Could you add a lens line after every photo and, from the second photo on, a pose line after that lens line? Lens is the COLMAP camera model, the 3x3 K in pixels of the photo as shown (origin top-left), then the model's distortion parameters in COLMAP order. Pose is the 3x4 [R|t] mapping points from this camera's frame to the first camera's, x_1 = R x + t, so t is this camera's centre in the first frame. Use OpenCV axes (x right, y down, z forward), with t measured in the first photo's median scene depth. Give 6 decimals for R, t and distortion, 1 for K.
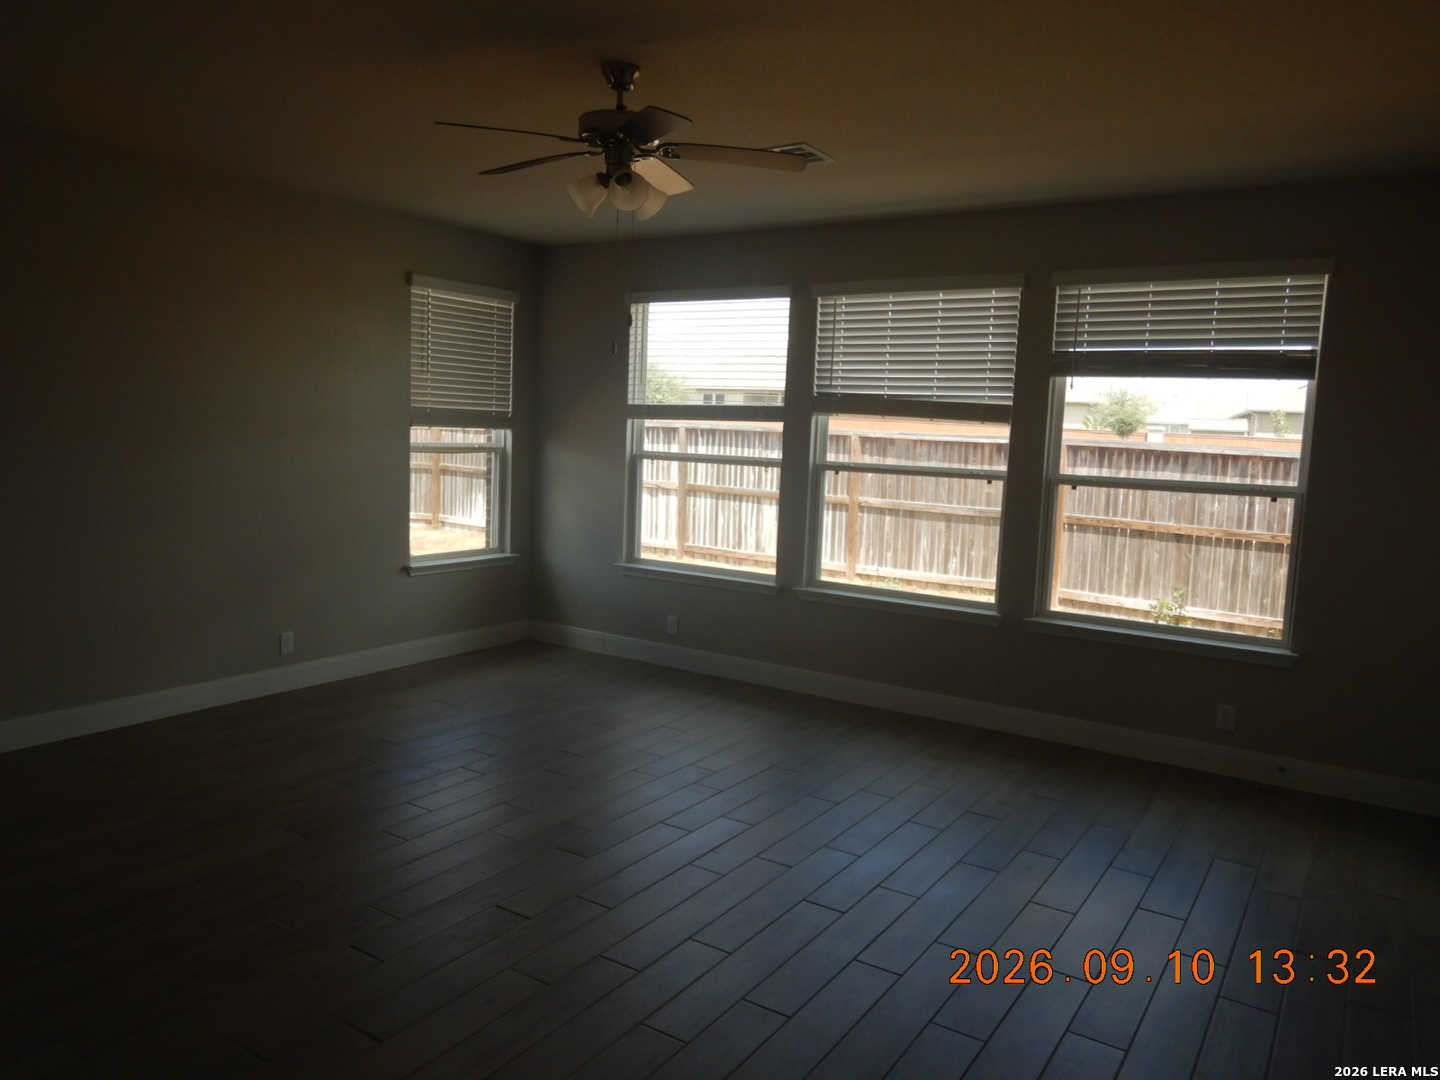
lens RADIAL K [[1034.1, 0, 718.8], [0, 1034.1, 536.6], [0, 0, 1]] dist [0.023351, 0.001537]
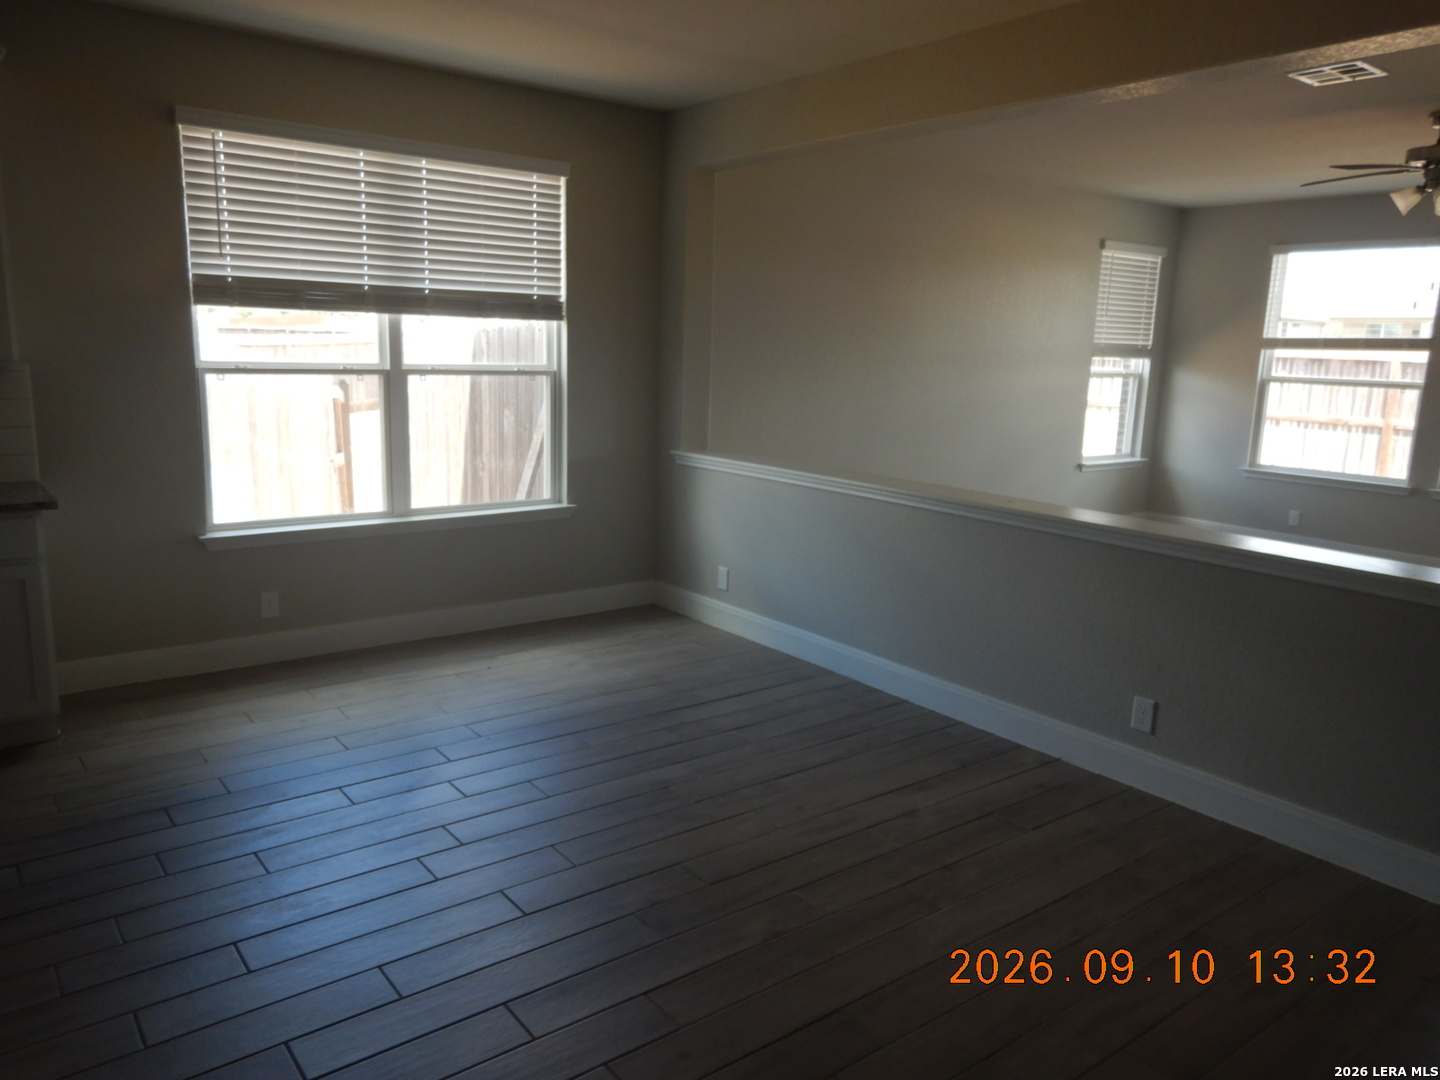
lens RADIAL K [[1034.1, 0, 721.4], [0, 1034.1, 543.3], [0, 0, 1]] dist [0.023351, 0.001537]
pose [[0.948518, 0.052920, -0.312271, -0.295479], [-0.028749, 0.996258, 0.081509, 0.032611], [0.315416, -0.068335, 0.946490, -0.386926]]
